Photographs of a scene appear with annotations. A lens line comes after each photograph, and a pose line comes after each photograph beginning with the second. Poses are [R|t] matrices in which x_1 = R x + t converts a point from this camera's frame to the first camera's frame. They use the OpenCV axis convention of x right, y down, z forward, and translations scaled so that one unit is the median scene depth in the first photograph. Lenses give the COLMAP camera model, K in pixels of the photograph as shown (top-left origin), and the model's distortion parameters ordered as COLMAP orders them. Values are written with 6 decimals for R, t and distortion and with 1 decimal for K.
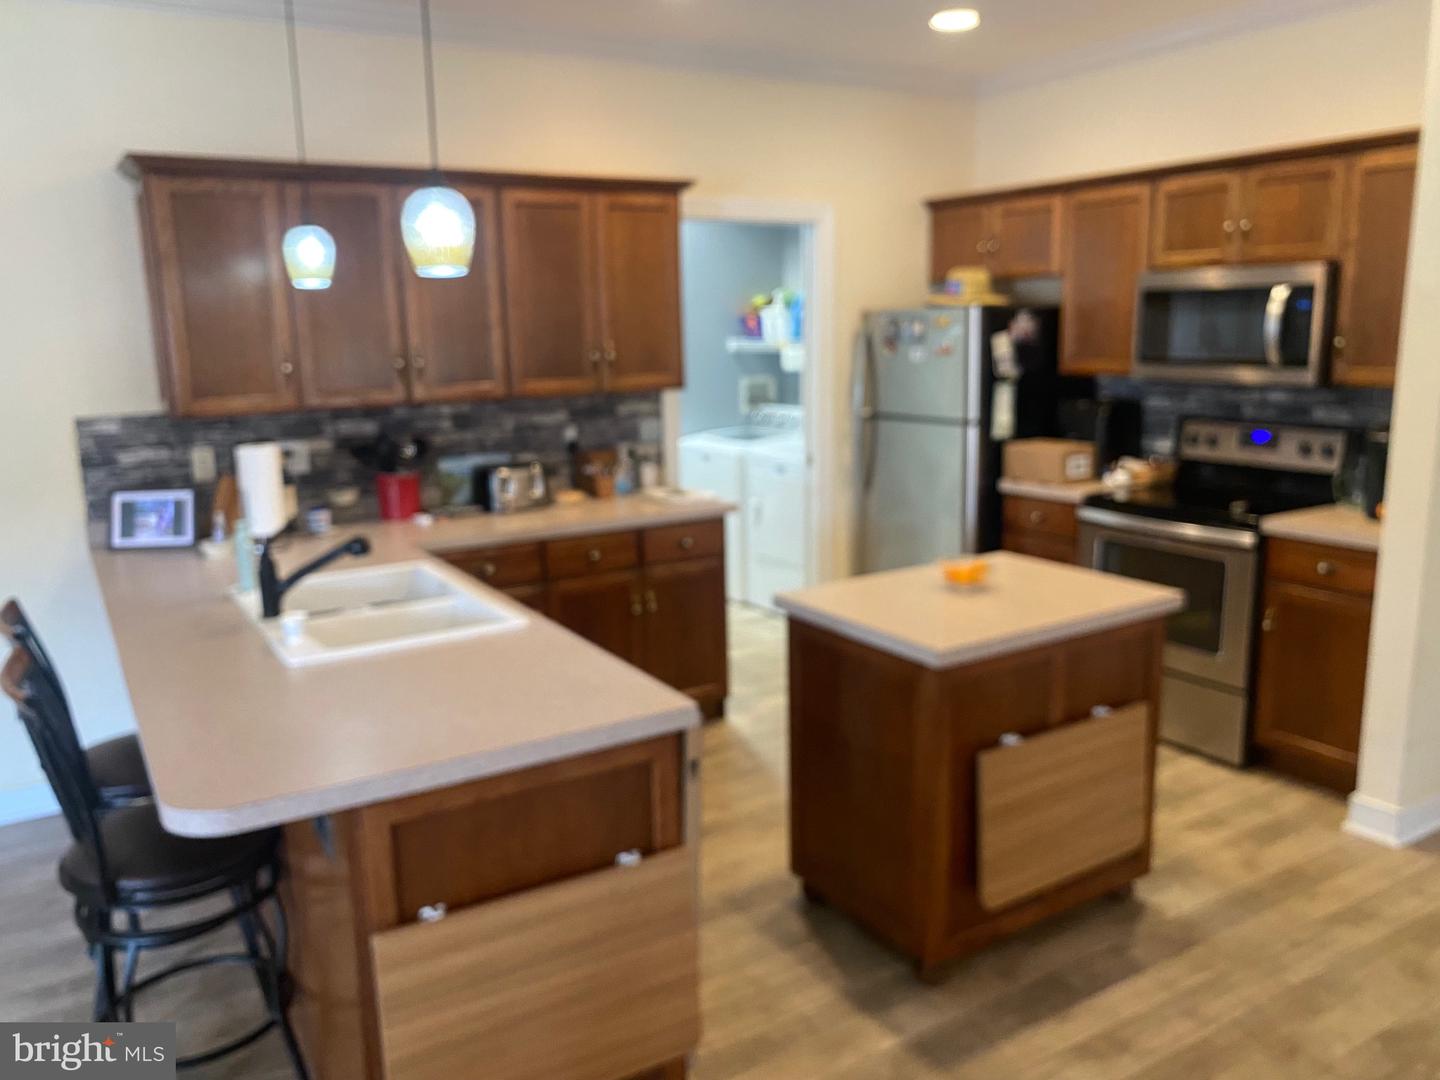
lens RADIAL K [[1099.1, 0, 718.9], [0, 1099.1, 538.5], [0, 0, 1]] dist [0.067756, -0.013602]
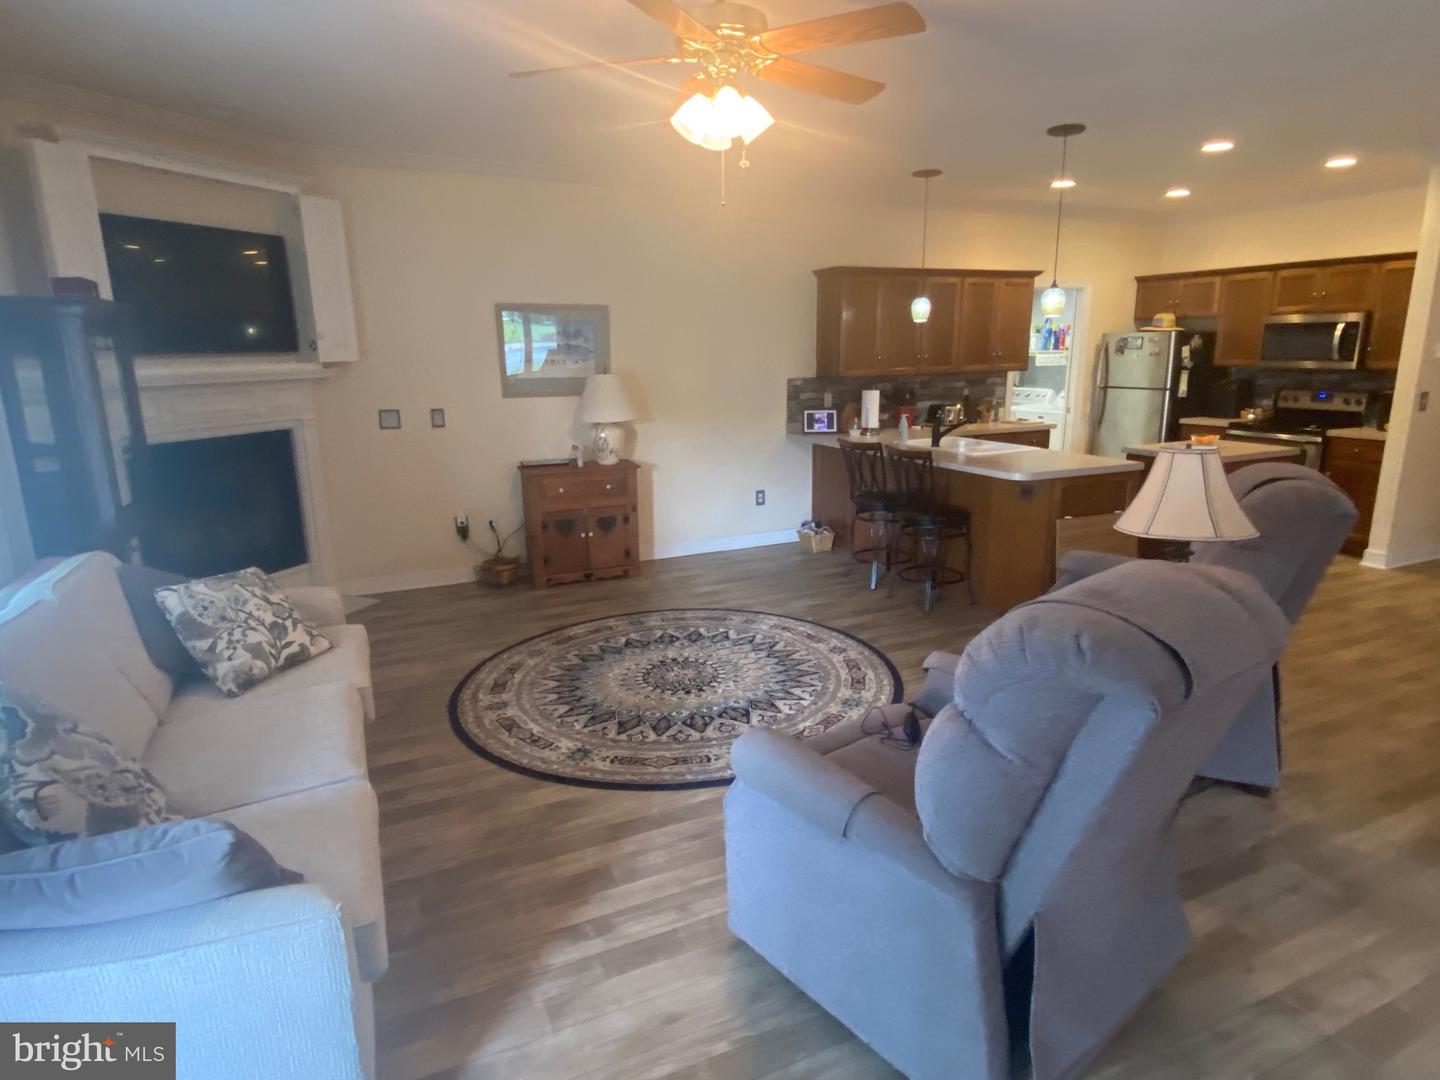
lens RADIAL K [[806.2, 0, 724.5], [0, 806.2, 547.5], [0, 0, 1]] dist [0.024353, 0.001181]
pose [[0.993569, 0.036540, -0.107171, -0.447654], [-0.031316, 0.998257, 0.050030, 0.149017], [0.108813, -0.046352, 0.992981, -0.645023]]
